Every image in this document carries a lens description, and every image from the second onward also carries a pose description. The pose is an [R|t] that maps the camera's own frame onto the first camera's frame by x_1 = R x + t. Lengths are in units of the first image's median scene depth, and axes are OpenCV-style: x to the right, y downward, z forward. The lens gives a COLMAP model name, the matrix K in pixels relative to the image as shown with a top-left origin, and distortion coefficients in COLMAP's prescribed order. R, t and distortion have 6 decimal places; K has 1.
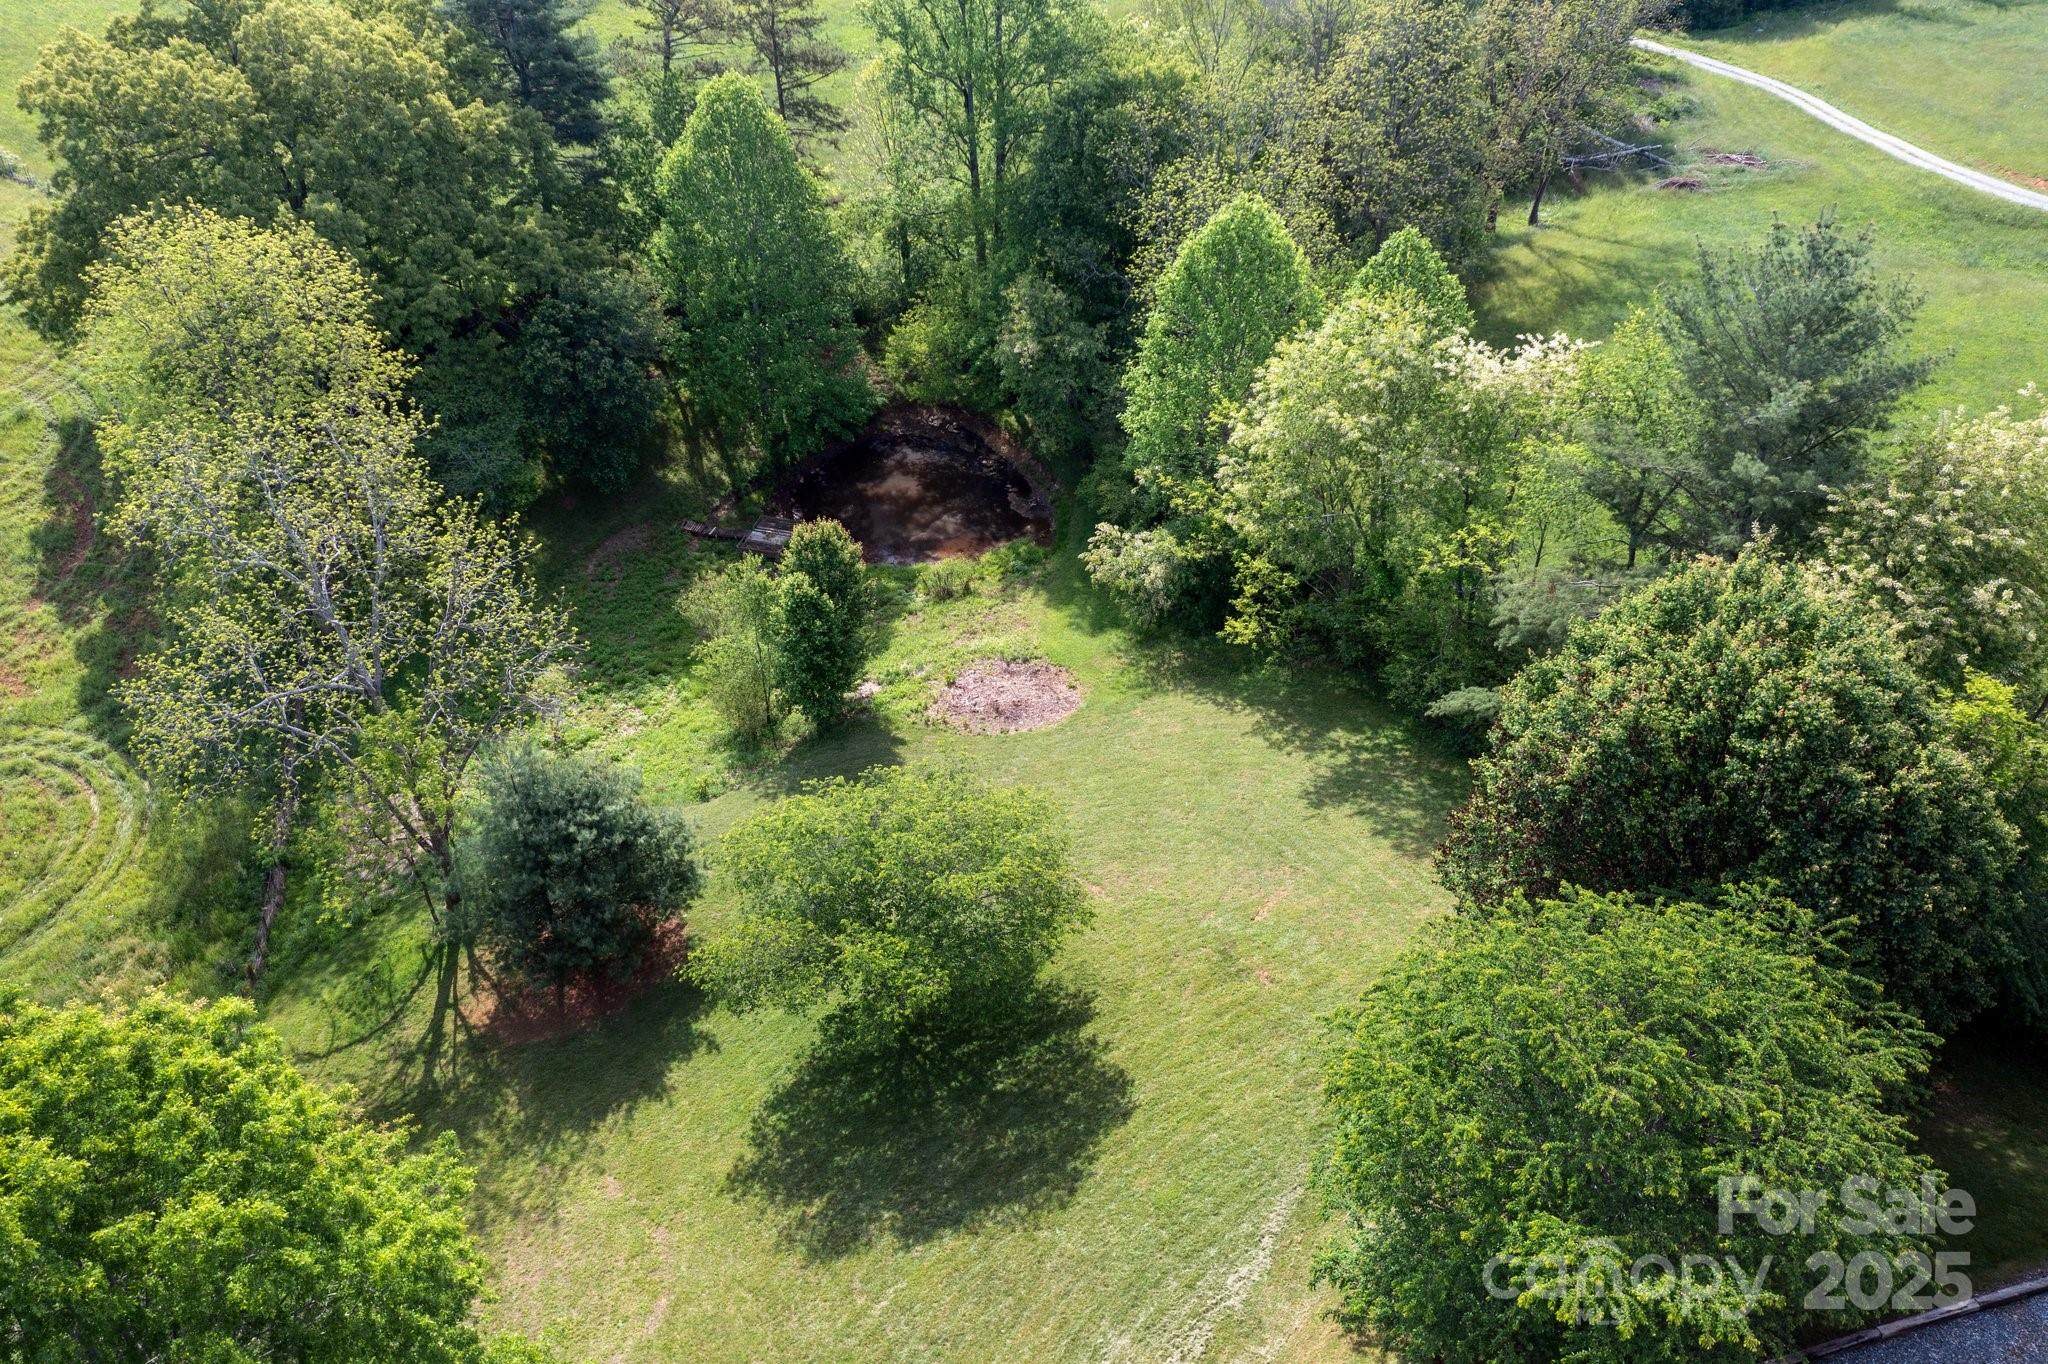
lens RADIAL K [[1652.5, 0, 1024.0], [0, 1652.5, 682.0], [0, 0, 1]] dist [0.014241, -0.000673]
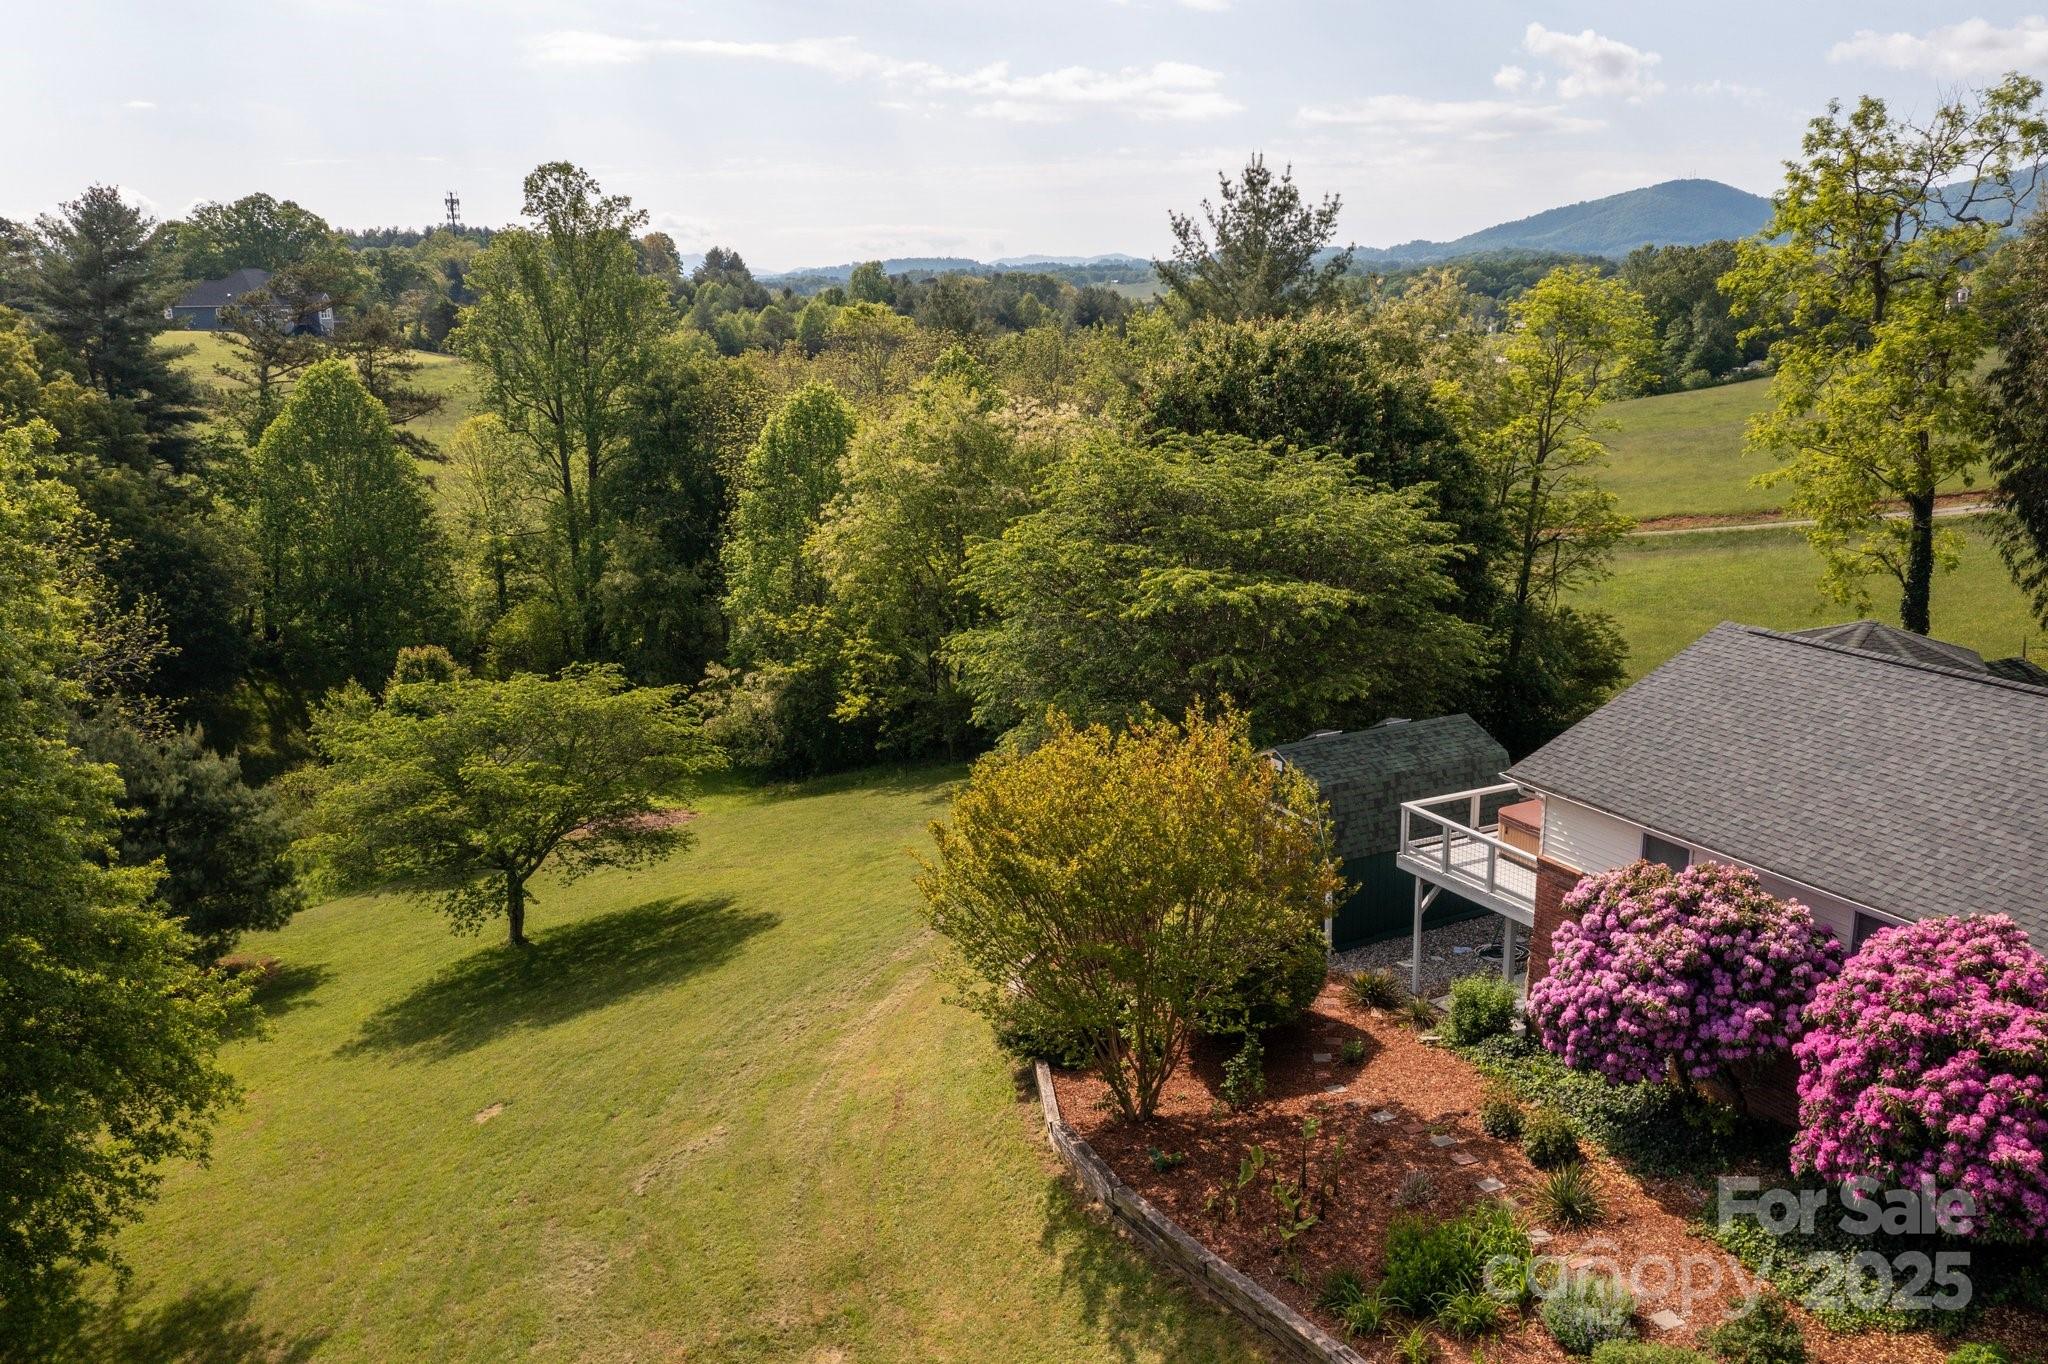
lens RADIAL K [[1652.5, 0, 1024.0], [0, 1652.5, 682.0], [0, 0, 1]] dist [0.014241, -0.000673]
pose [[0.967669, -0.045417, 0.248101, -0.017812], [0.138265, 0.918204, -0.371193, 0.292031], [-0.210949, 0.393495, 0.894797, 0.021325]]
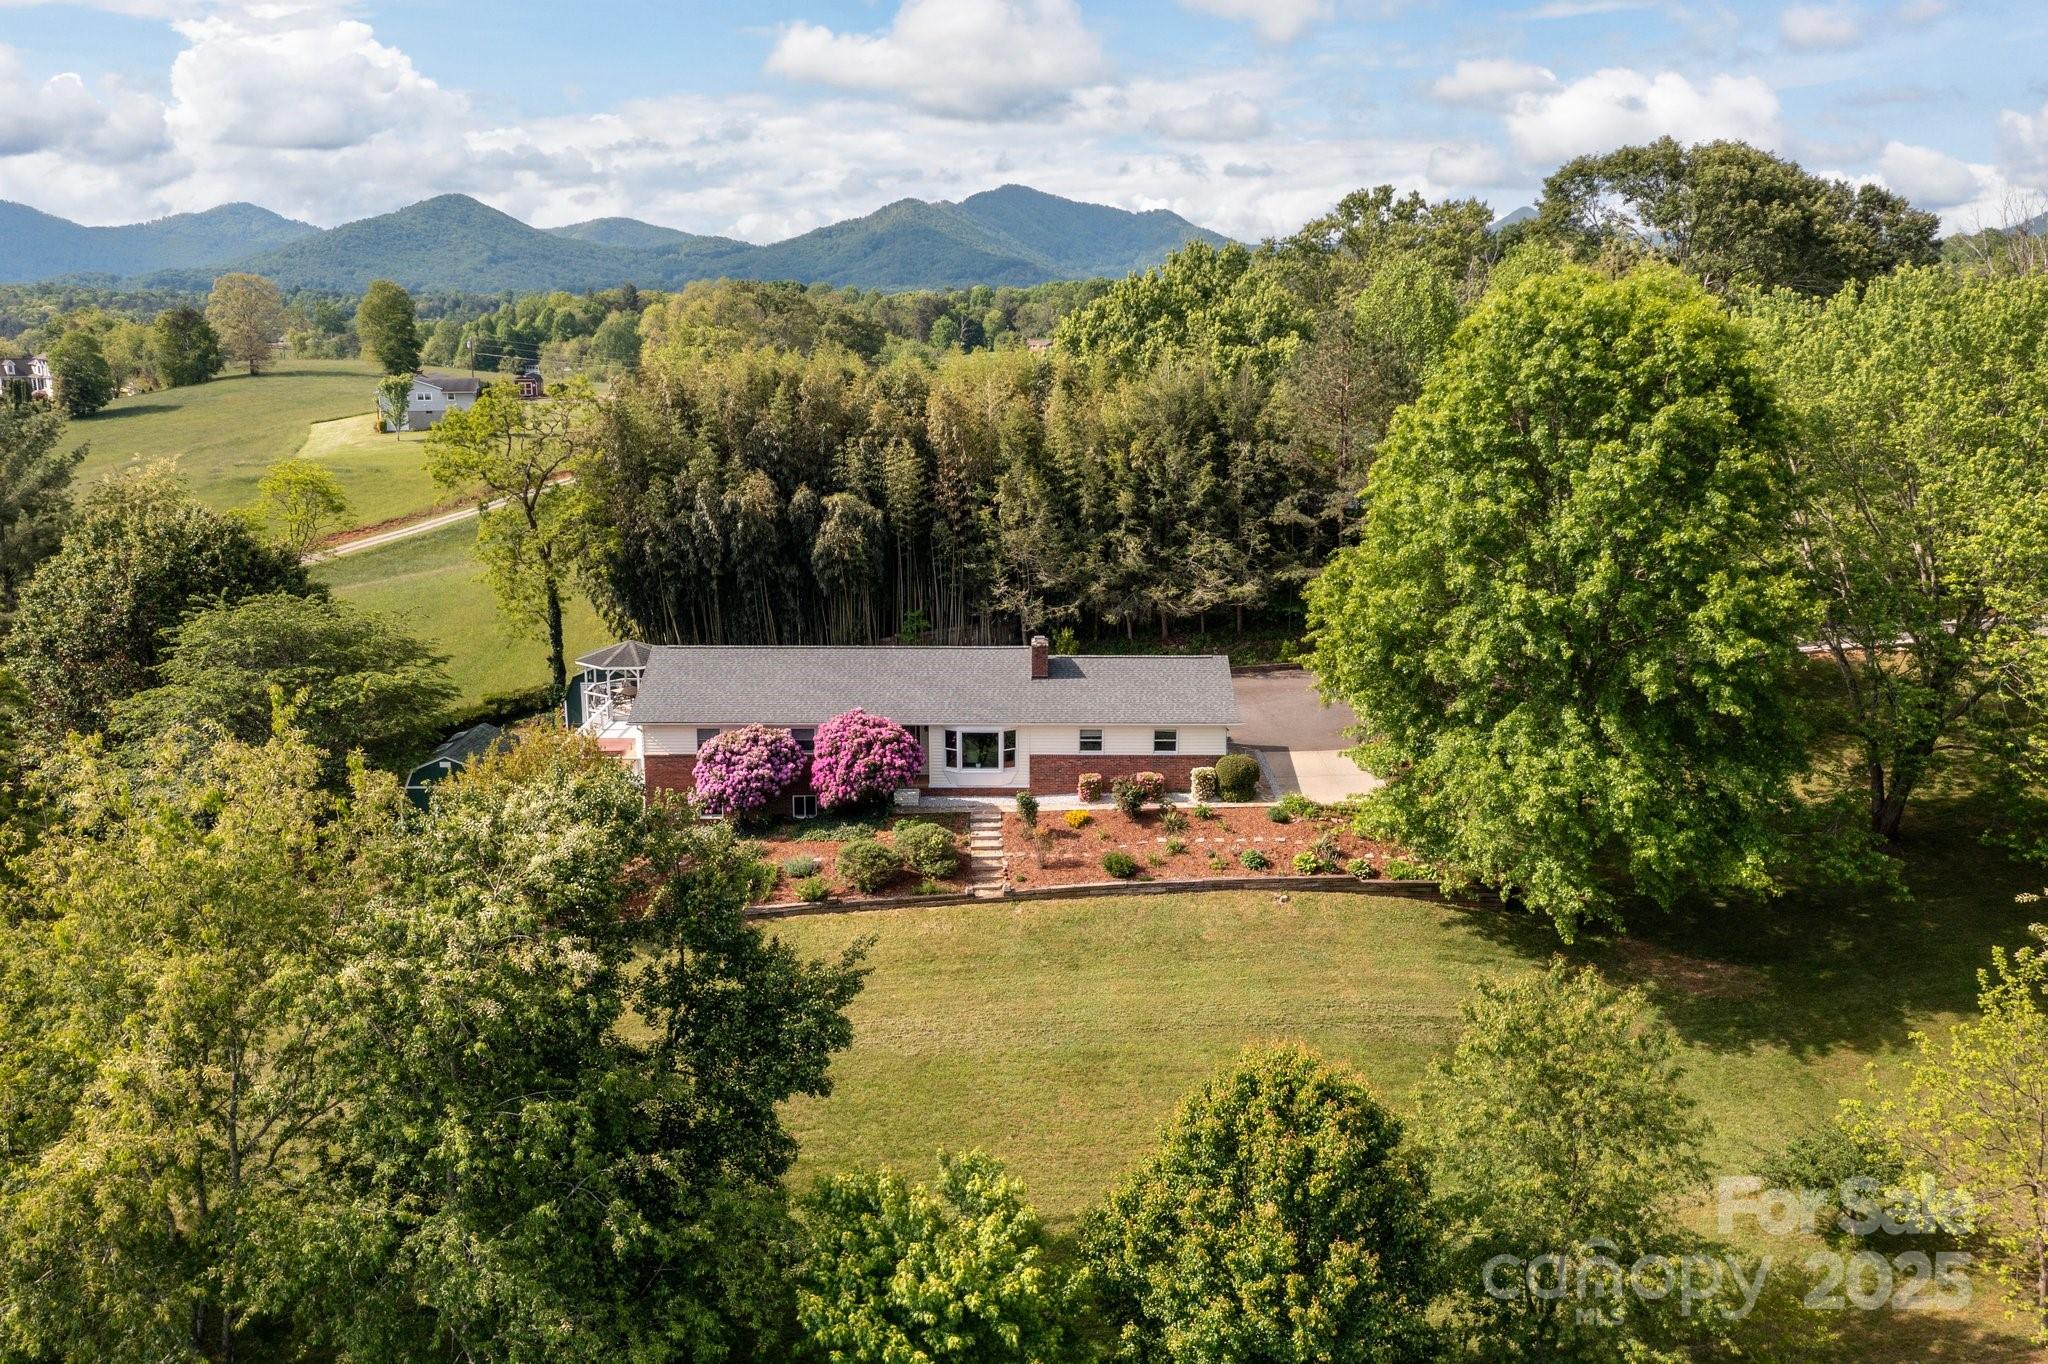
lens RADIAL K [[1652.5, 0, 1024.0], [0, 1652.5, 682.0], [0, 0, 1]] dist [0.014241, -0.000673]
pose [[0.221630, -0.187949, 0.956846, -0.495138], [0.573317, 0.818854, 0.028049, 0.270158], [-0.788789, 0.542360, 0.289237, -0.068357]]
